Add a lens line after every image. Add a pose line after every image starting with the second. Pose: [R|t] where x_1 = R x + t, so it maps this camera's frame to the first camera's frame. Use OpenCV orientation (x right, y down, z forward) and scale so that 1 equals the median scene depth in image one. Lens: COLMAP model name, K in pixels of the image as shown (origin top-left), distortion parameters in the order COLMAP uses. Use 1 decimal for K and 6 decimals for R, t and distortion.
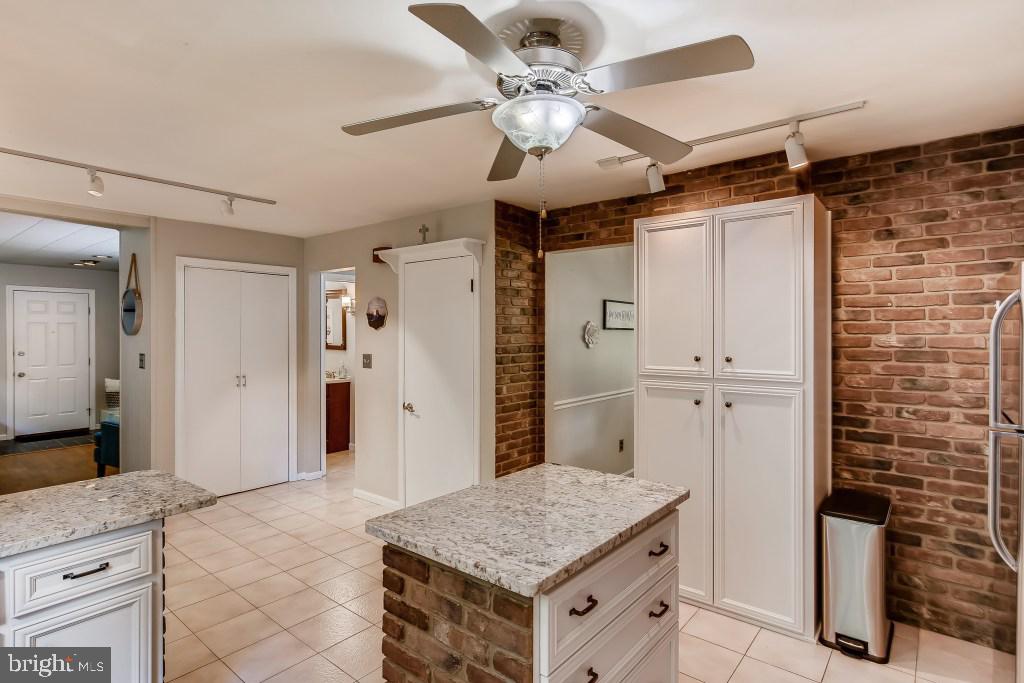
lens RADIAL K [[522.5, 0, 512.8], [0, 522.5, 332.8], [0, 0, 1]] dist [-0.001311, -0.000289]
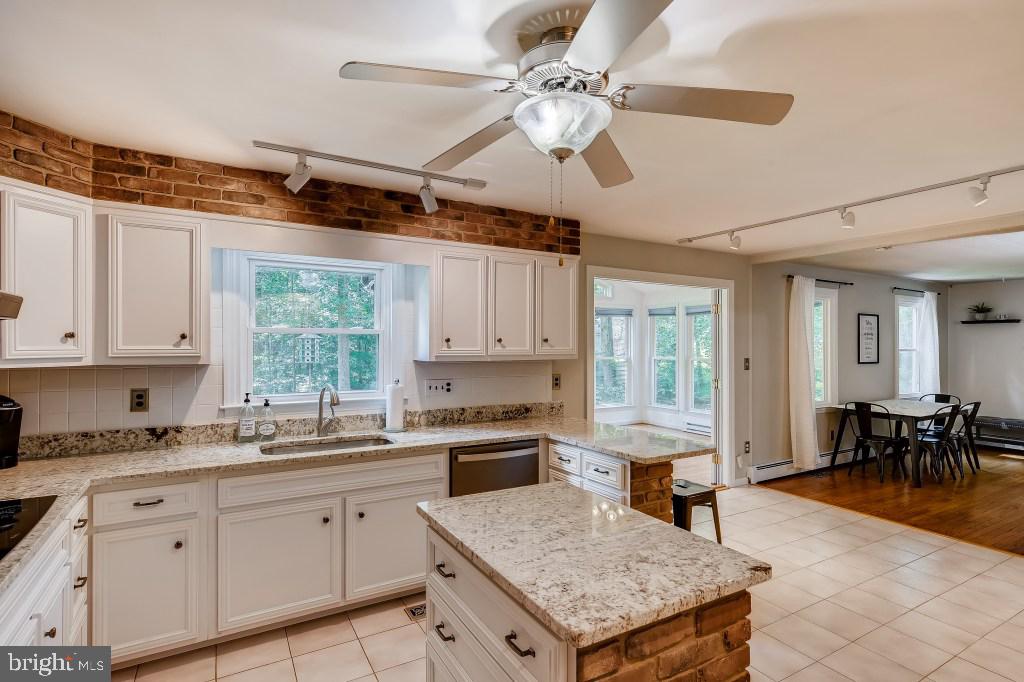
lens RADIAL K [[509.5, 0, 512.0], [0, 509.5, 341.0], [0, 0, 1]] dist [-0.001399, -0.000305]
pose [[-0.349704, -0.006471, -0.936838, 1.001933], [-0.003490, 0.999978, -0.005605, -0.001620], [0.936854, 0.001309, -0.349719, 1.308894]]
